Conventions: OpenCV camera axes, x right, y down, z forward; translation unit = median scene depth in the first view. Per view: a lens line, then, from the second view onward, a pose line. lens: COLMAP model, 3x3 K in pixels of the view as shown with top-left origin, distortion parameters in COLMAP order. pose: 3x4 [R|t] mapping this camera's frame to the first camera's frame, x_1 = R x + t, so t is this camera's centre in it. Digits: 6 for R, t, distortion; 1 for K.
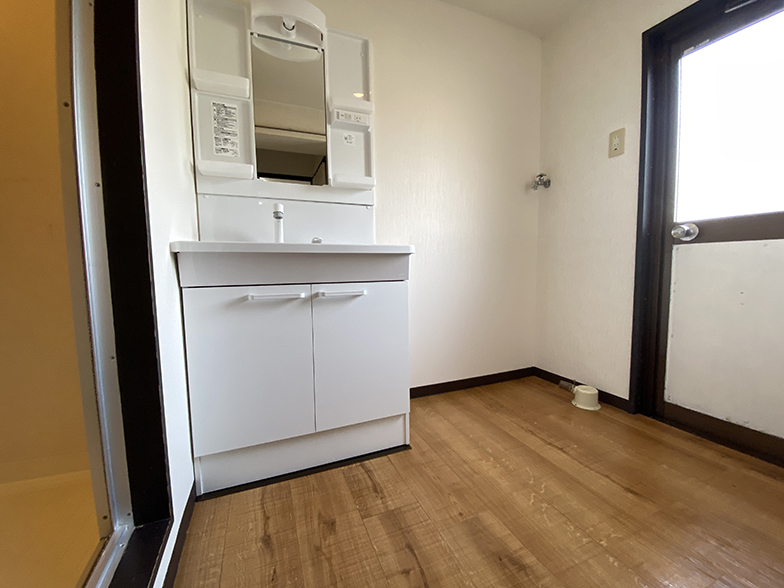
lens RADIAL K [[316.7, 0, 392.3], [0, 316.7, 296.4], [0, 0, 1]] dist [0.003275, -0.010435]
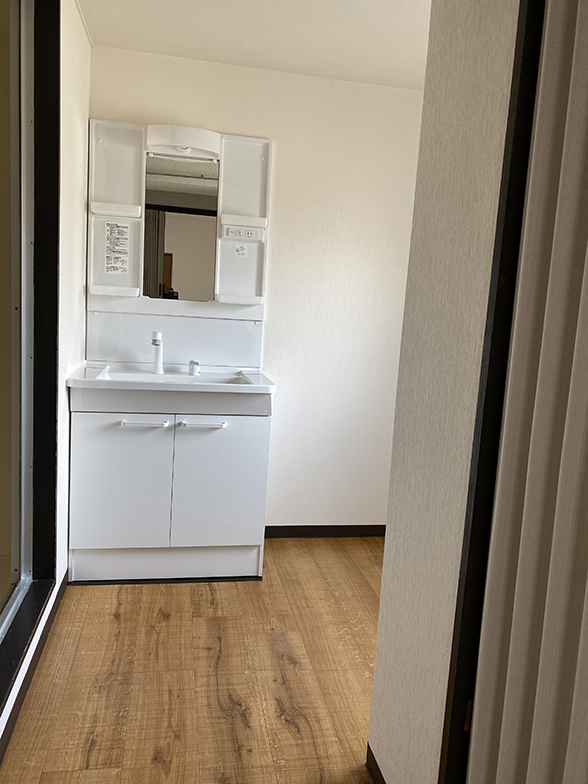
lens RADIAL K [[599.5, 0, 294.0], [0, 599.5, 392.0], [0, 0, 1]] dist [0.006127, -0.004043]
pose [[0.977131, 0.103855, -0.185550, 0.512248], [-0.094449, 0.993788, 0.058860, -0.270622], [0.190510, -0.039989, 0.980870, -0.944547]]
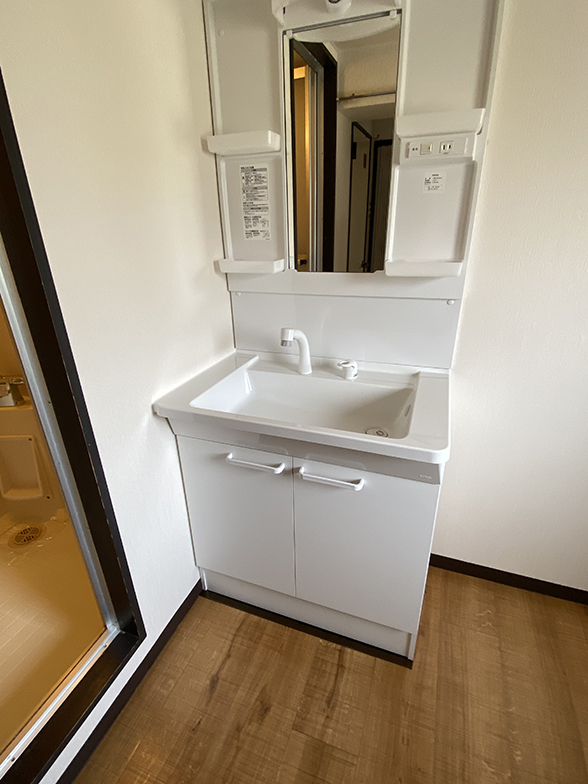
lens RADIAL K [[387.5, 0, 295.1], [0, 387.5, 396.4], [0, 0, 1]] dist [0.040784, -0.031463]
pose [[0.734851, 0.275768, -0.619633, 0.291701], [-0.051169, 0.933544, 0.354791, -0.501041], [0.676295, -0.229013, 0.700127, 0.348053]]
